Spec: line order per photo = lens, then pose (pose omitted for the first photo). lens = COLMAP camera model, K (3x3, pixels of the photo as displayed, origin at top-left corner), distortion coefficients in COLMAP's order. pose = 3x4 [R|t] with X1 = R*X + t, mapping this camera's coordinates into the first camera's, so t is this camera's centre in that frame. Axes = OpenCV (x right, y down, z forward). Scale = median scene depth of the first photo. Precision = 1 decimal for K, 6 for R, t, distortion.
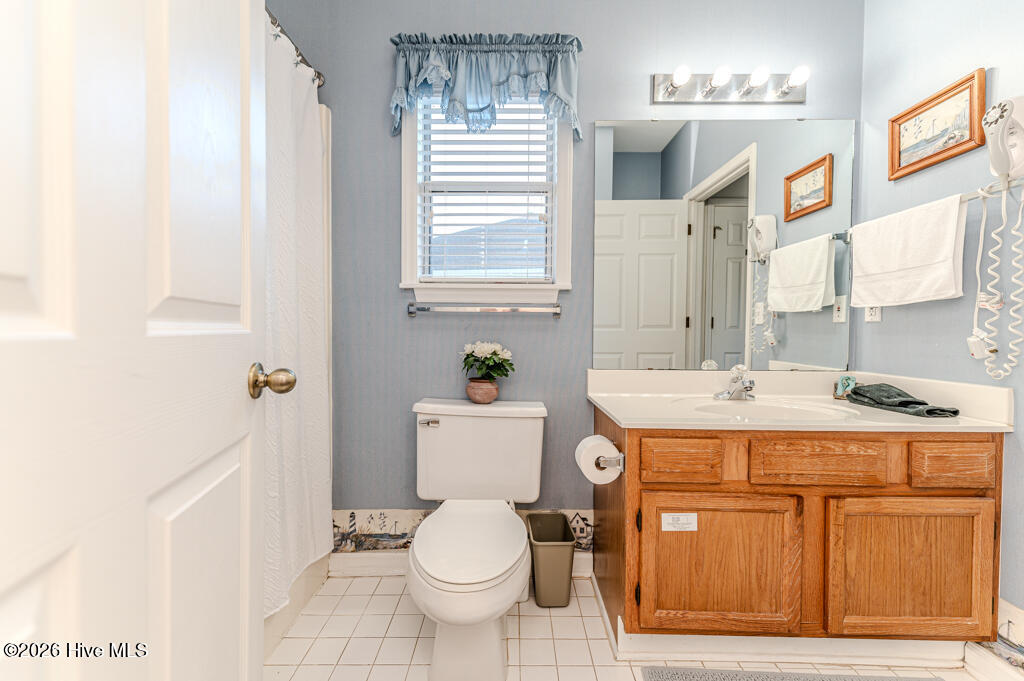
lens RADIAL K [[422.9, 0, 508.7], [0, 422.9, 340.3], [0, 0, 1]] dist [0.013355, -0.002849]
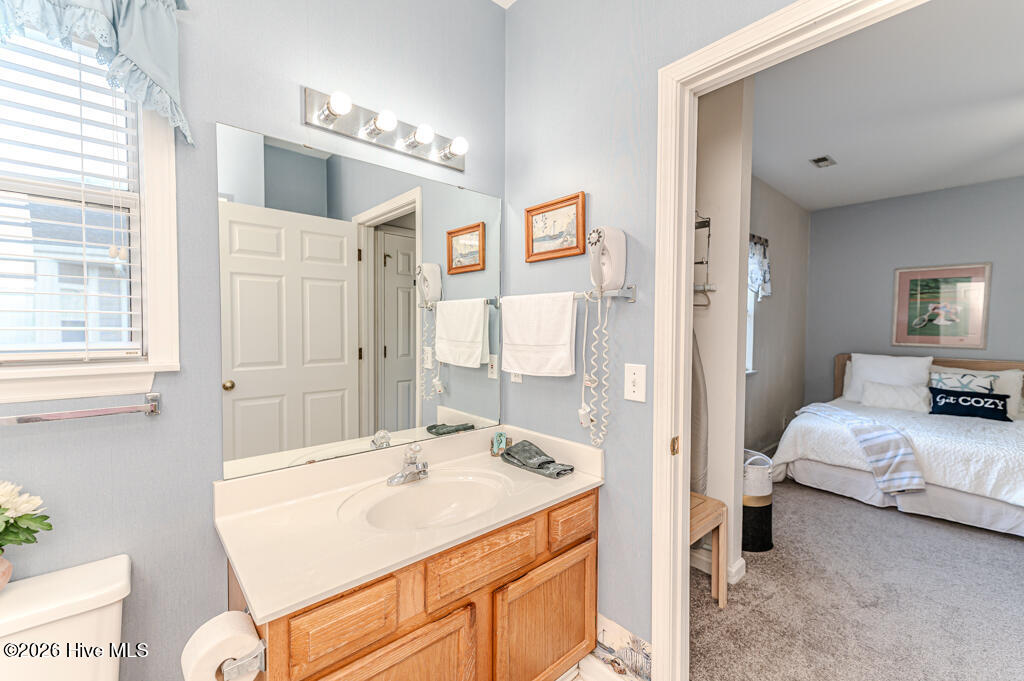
lens RADIAL K [[422.9, 0, 508.7], [0, 422.9, 340.3], [0, 0, 1]] dist [0.013355, -0.002849]
pose [[0.745390, -0.024816, 0.666166, 0.090483], [0.016054, 0.999685, 0.019277, -0.173677], [-0.666435, -0.003674, 0.745554, 0.173003]]
